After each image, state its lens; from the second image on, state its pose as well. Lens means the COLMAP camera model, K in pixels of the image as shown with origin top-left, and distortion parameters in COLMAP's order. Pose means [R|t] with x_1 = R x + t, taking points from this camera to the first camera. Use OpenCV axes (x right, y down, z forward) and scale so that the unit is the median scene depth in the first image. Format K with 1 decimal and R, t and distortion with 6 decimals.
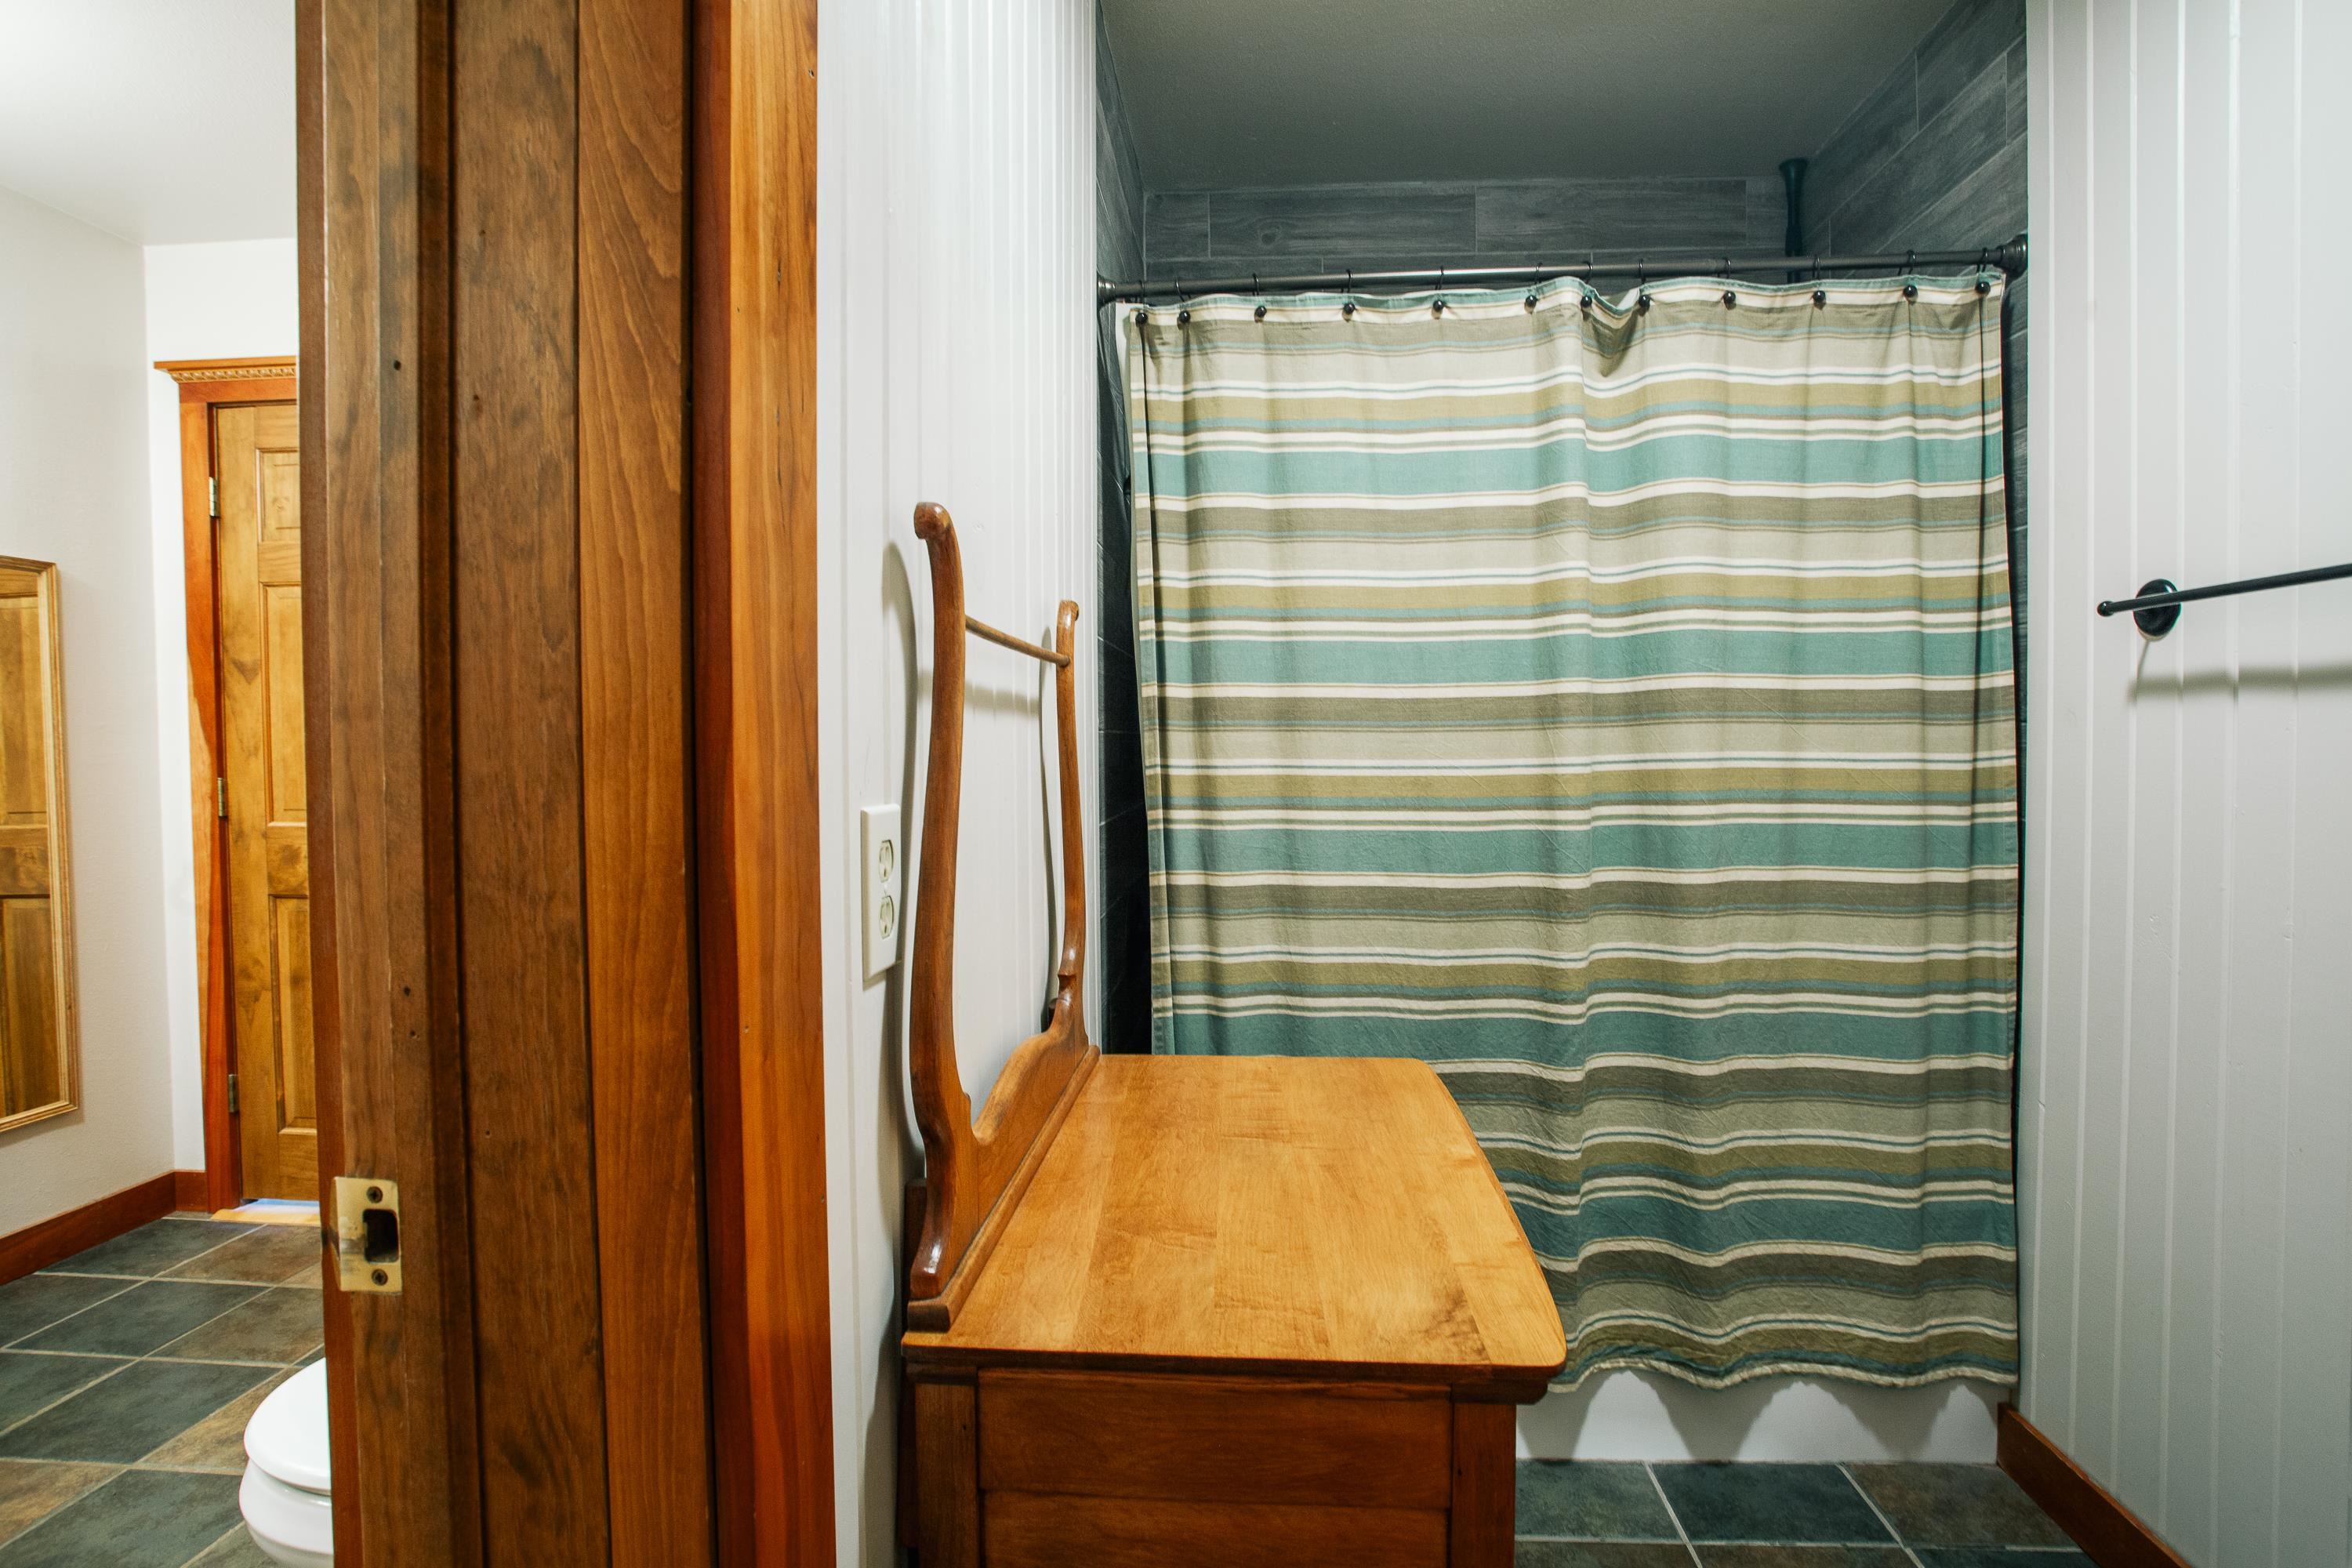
lens RADIAL K [[1156.7, 0, 1185.4], [0, 1156.7, 774.0], [0, 0, 1]] dist [-0.041578, 0.009595]
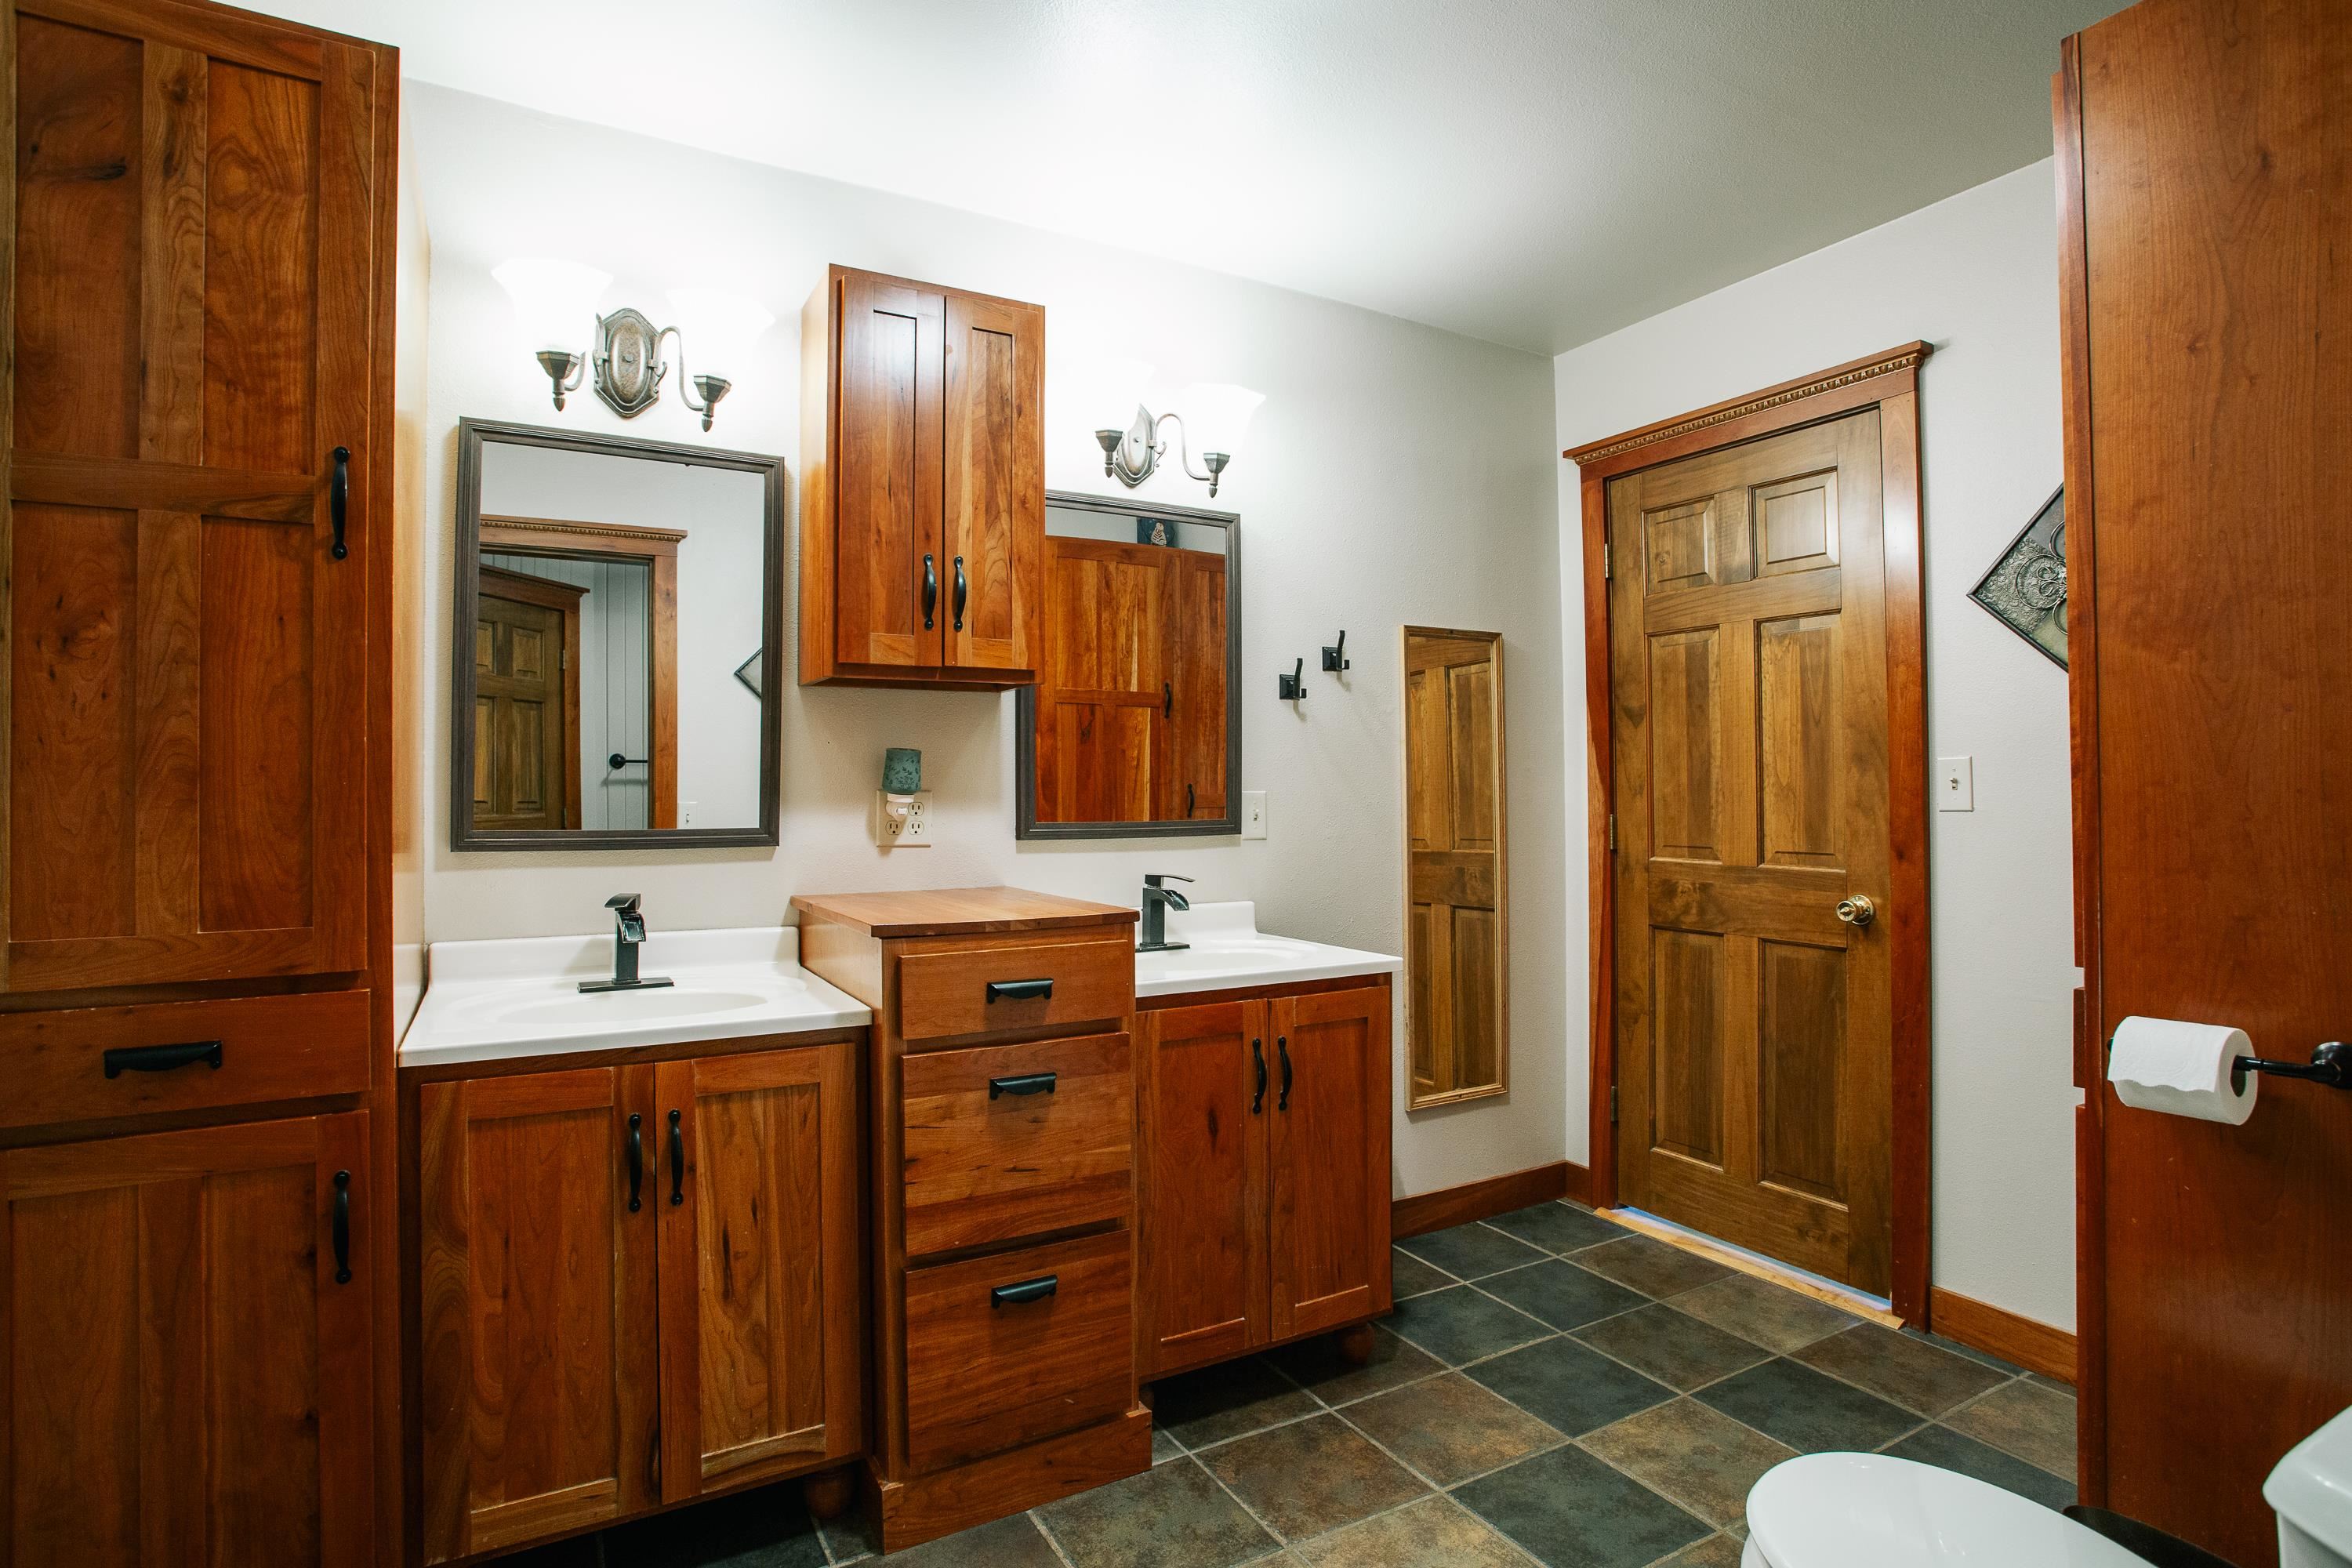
lens RADIAL K [[1187.3, 0, 1179.2], [0, 1187.3, 777.7], [0, 0, 1]] dist [-0.075282, 0.034791]
pose [[0.543048, -0.005524, -0.839683, -0.122772], [-0.020464, 0.999594, -0.019810, -0.001035], [0.839452, 0.027941, 0.542715, 0.023073]]
